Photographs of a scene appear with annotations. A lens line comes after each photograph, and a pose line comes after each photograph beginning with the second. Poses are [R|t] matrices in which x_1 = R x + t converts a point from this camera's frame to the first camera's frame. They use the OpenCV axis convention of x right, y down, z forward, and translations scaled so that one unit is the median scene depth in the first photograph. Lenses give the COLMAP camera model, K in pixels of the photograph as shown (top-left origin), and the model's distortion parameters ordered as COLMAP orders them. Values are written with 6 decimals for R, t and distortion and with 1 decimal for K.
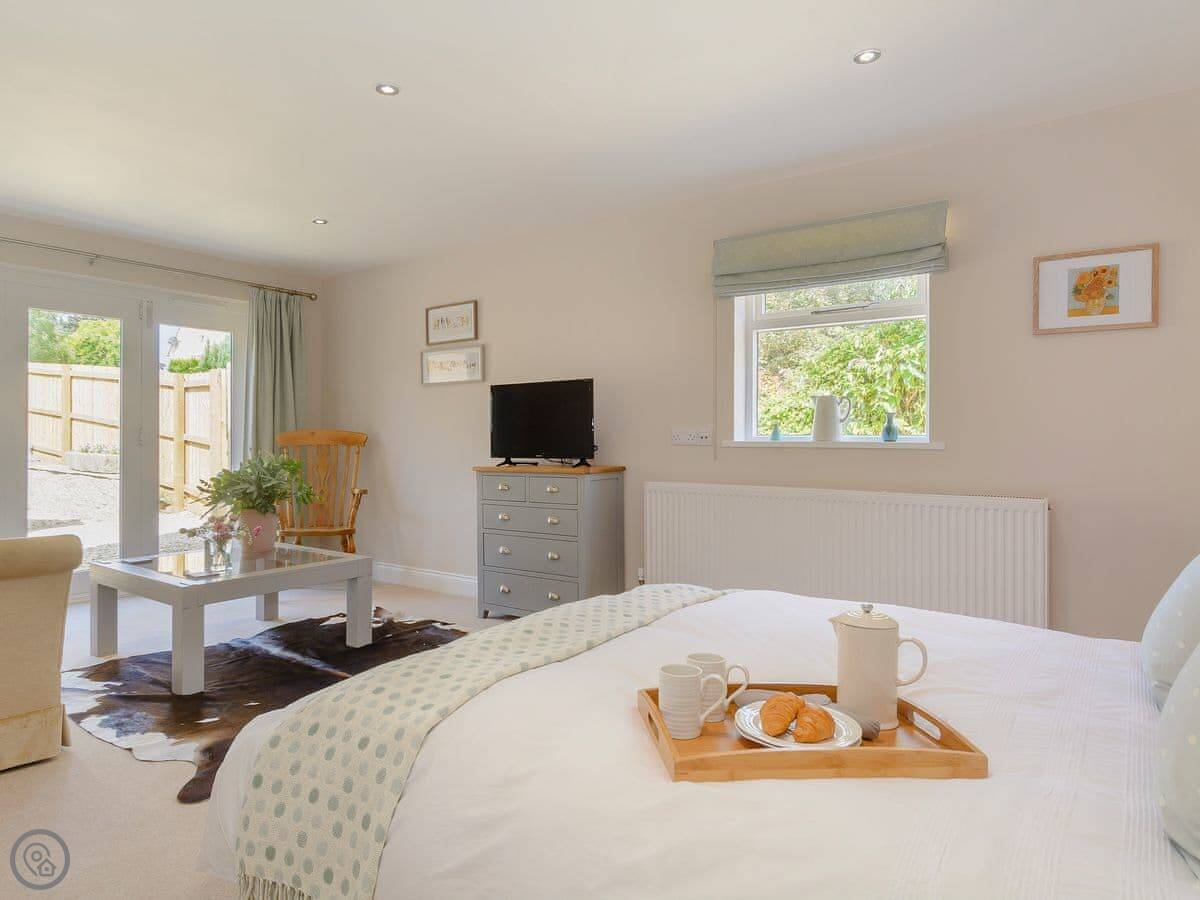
lens RADIAL K [[685.5, 0, 598.4], [0, 685.5, 441.8], [0, 0, 1]] dist [0.001390, -0.000753]
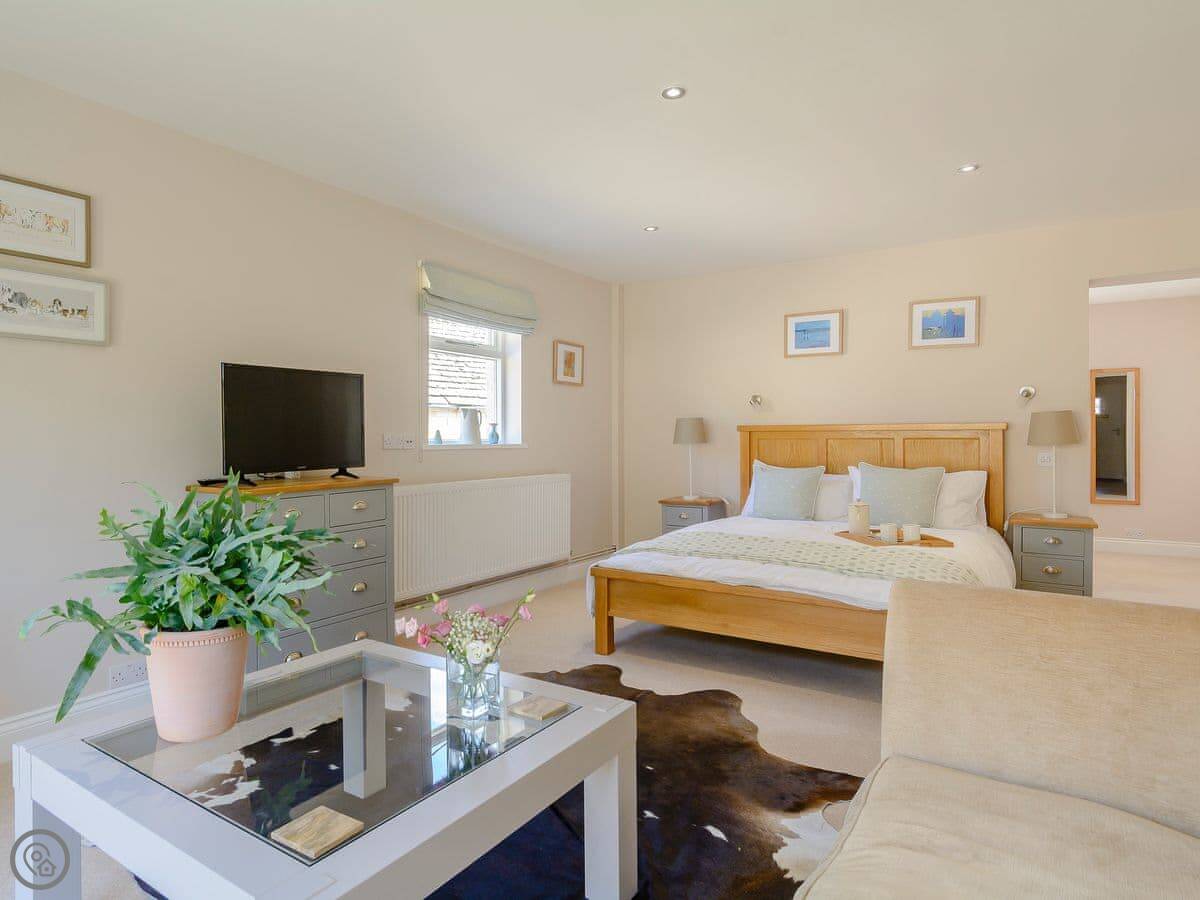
lens RADIAL K [[685.5, 0, 598.4], [0, 685.5, 441.8], [0, 0, 1]] dist [0.001390, -0.000753]
pose [[-0.032324, -0.000077, 0.999477, -0.908530], [0.019375, 0.999812, 0.000704, -0.001226], [-0.999290, 0.019388, -0.032317, 0.747789]]
